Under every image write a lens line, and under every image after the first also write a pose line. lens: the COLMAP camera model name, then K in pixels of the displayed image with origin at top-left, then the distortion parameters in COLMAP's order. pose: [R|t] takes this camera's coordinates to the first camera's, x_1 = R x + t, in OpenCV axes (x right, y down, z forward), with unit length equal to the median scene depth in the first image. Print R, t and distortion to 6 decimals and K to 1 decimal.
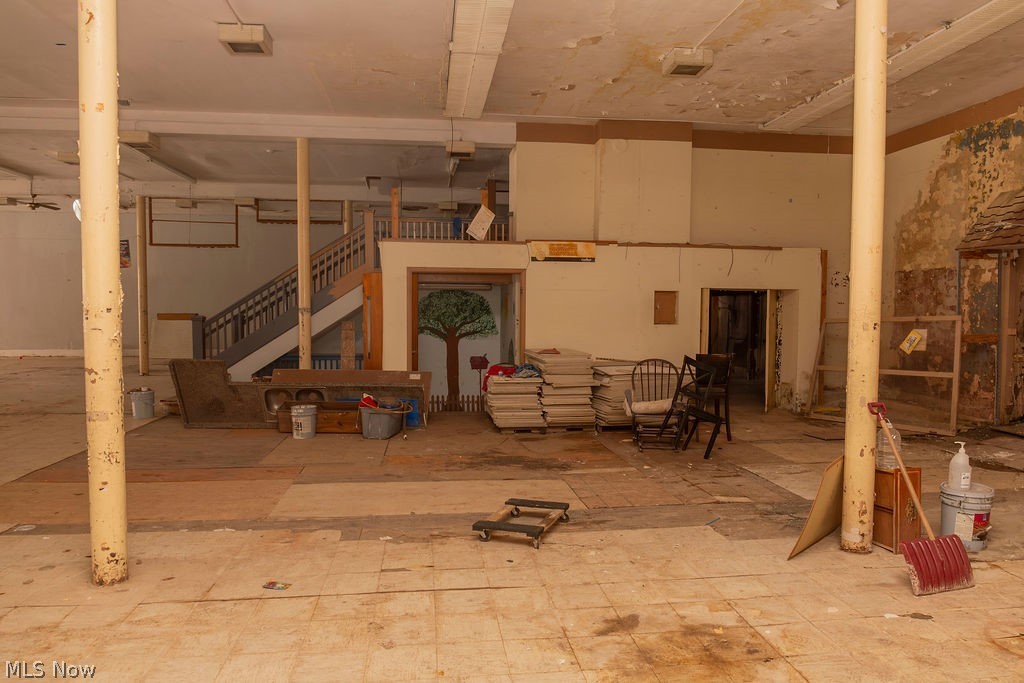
lens RADIAL K [[703.3, 0, 512.5], [0, 703.3, 342.1], [0, 0, 1]] dist [-0.046111, 0.020955]
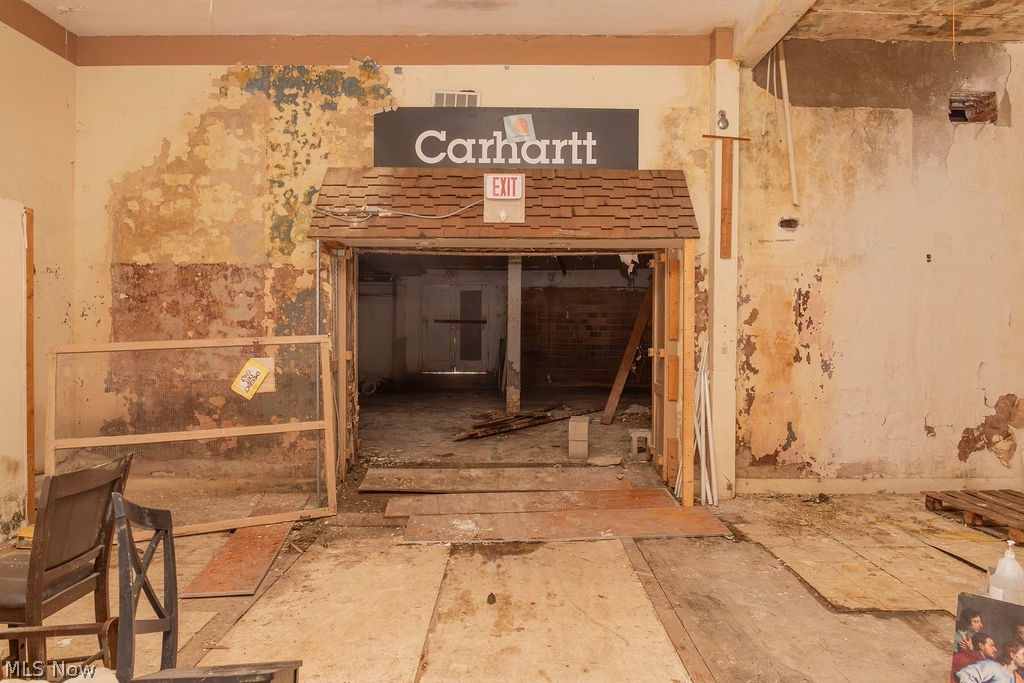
lens RADIAL K [[703.3, 0, 515.0], [0, 703.3, 346.1], [0, 0, 1]] dist [-0.046111, 0.020955]
pose [[0.114678, -0.027325, 0.993027, -0.012657], [0.044320, 0.998767, 0.022365, -0.031823], [-0.992414, 0.041446, 0.115748, 0.672102]]
